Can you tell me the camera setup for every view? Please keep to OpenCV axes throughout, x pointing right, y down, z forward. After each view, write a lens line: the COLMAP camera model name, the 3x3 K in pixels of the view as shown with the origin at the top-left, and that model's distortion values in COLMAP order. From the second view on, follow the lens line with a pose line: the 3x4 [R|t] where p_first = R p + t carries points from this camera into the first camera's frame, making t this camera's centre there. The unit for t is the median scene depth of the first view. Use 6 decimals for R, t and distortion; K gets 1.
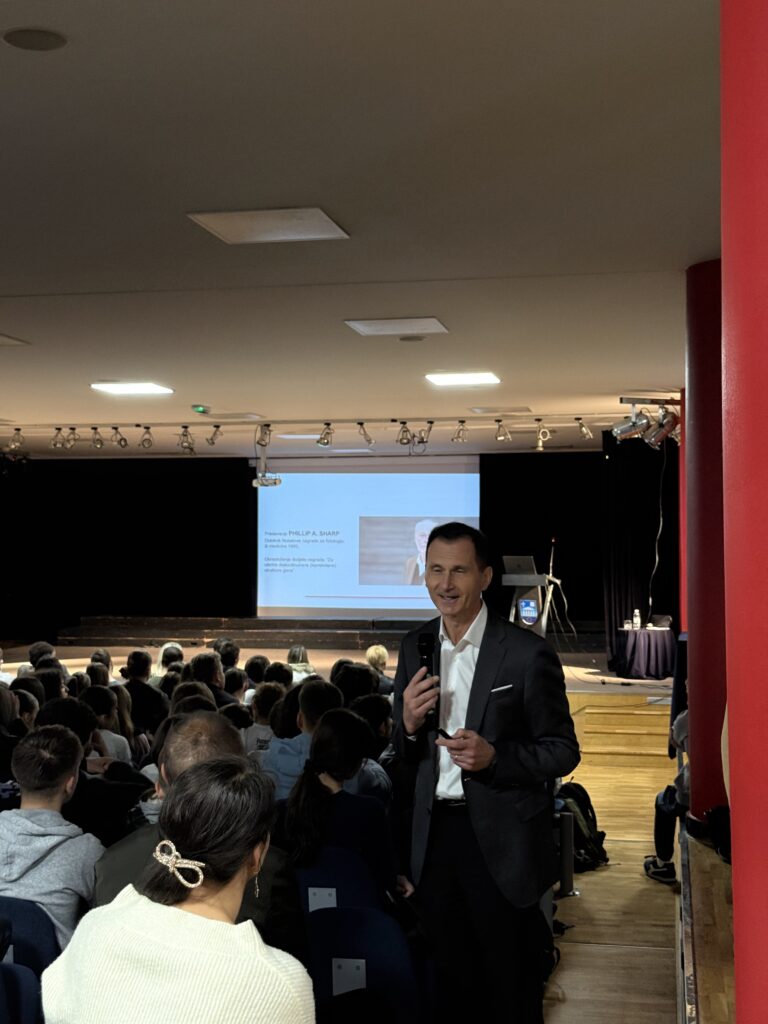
lens RADIAL K [[1433.9, 0, 384.0], [0, 1433.9, 512.0], [0, 0, 1]] dist [0.011705, 0.003970]
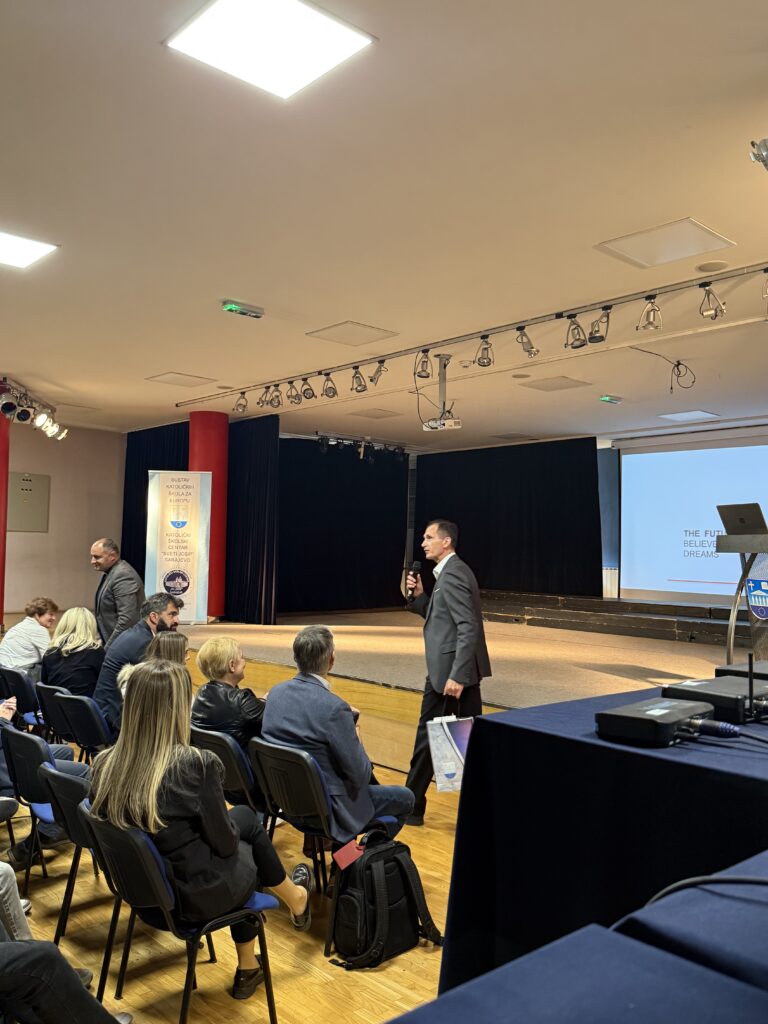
lens RADIAL K [[834.5, 0, 384.0], [0, 834.5, 512.0], [0, 0, 1]] dist [0.139171, -0.275832]
pose [[0.798643, -0.013977, -0.601643, 0.183200], [-0.004162, 0.999578, -0.028746, 0.043879], [0.601791, 0.025462, 0.798247, 0.616484]]
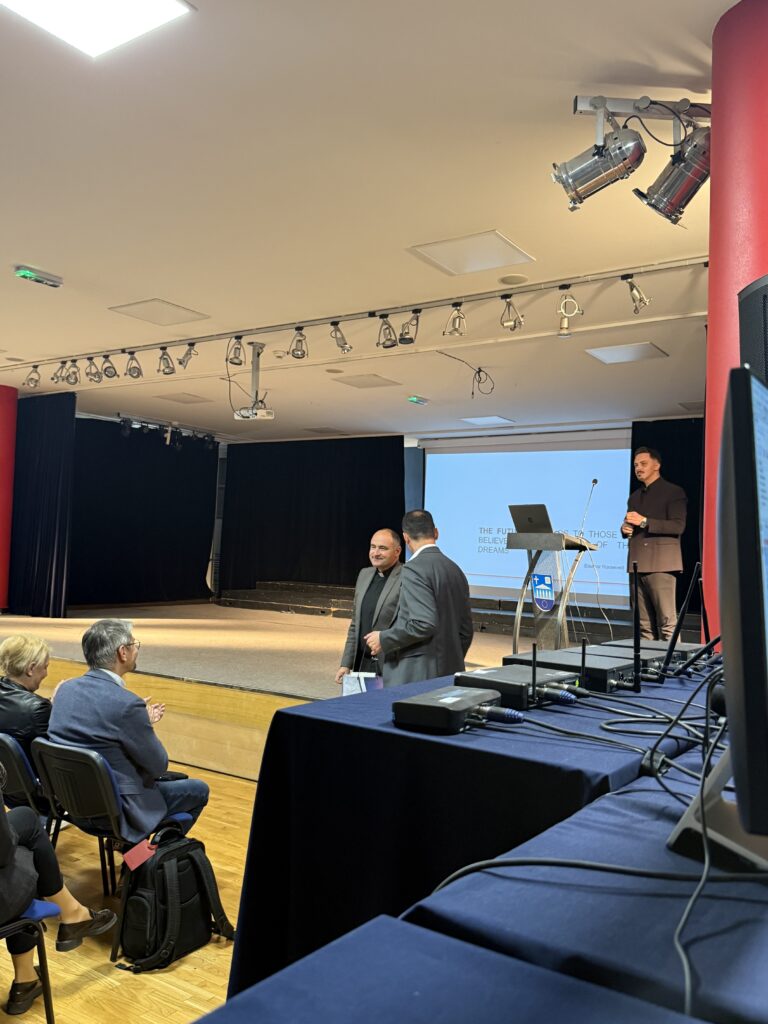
lens RADIAL K [[826.4, 0, 394.2], [0, 826.4, 513.1], [0, 0, 1]] dist [0.119975, -0.158564]
pose [[0.917851, 0.018866, -0.396476, 0.181498], [-0.030475, 0.999271, -0.023001, 0.044153], [0.395753, 0.033194, 0.917757, 0.621168]]
